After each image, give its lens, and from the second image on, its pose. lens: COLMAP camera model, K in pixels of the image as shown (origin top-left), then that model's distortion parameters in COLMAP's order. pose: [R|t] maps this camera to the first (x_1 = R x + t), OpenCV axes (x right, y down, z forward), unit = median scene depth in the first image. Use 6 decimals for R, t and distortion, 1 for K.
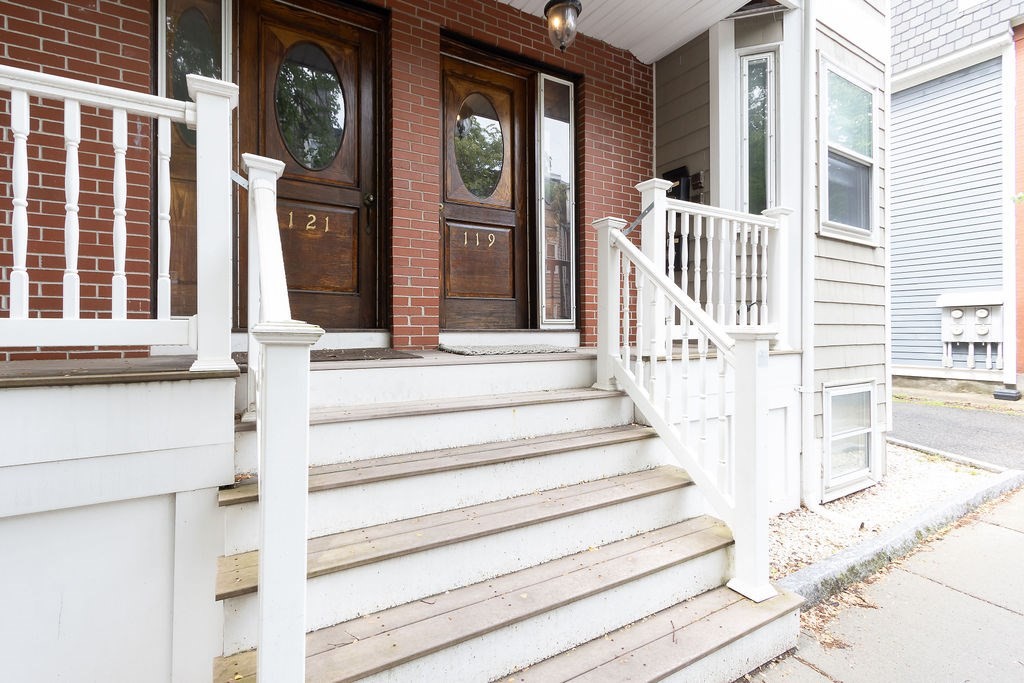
lens RADIAL K [[456.6, 0, 470.0], [0, 456.6, 330.2], [0, 0, 1]] dist [-0.001326, -0.000596]
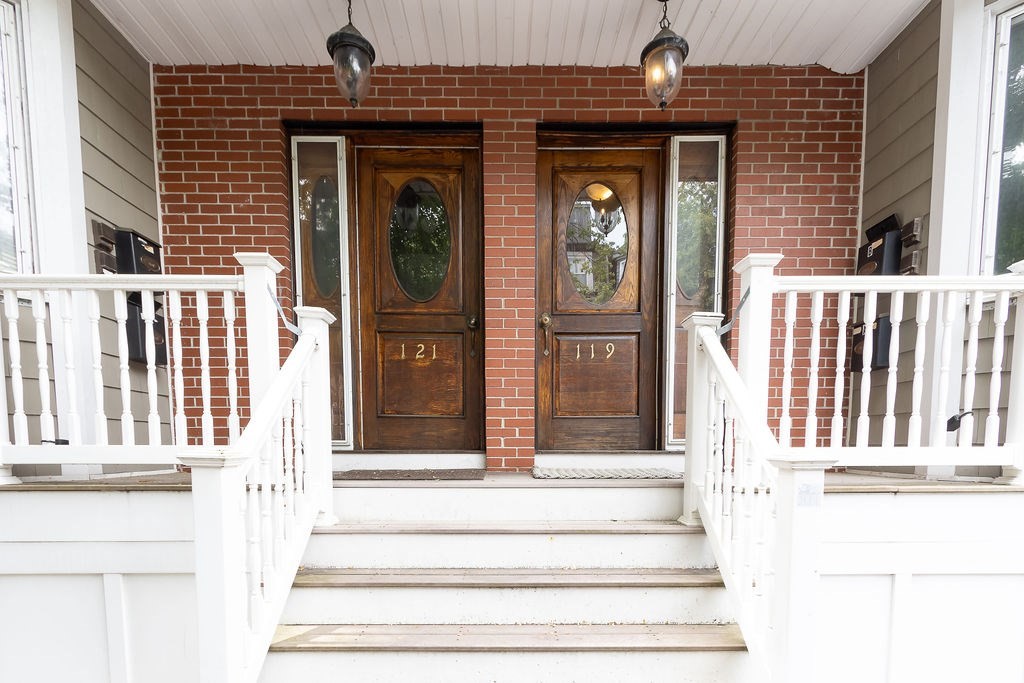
lens RADIAL K [[490.0, 0, 508.8], [0, 490.0, 485.2], [0, 0, 1]] dist [0.001962, -0.001382]
pose [[0.879877, 0.037242, -0.473739, 0.388820], [-0.001845, 0.997184, 0.074965, -0.007518], [0.475197, -0.065086, 0.877469, 0.057101]]
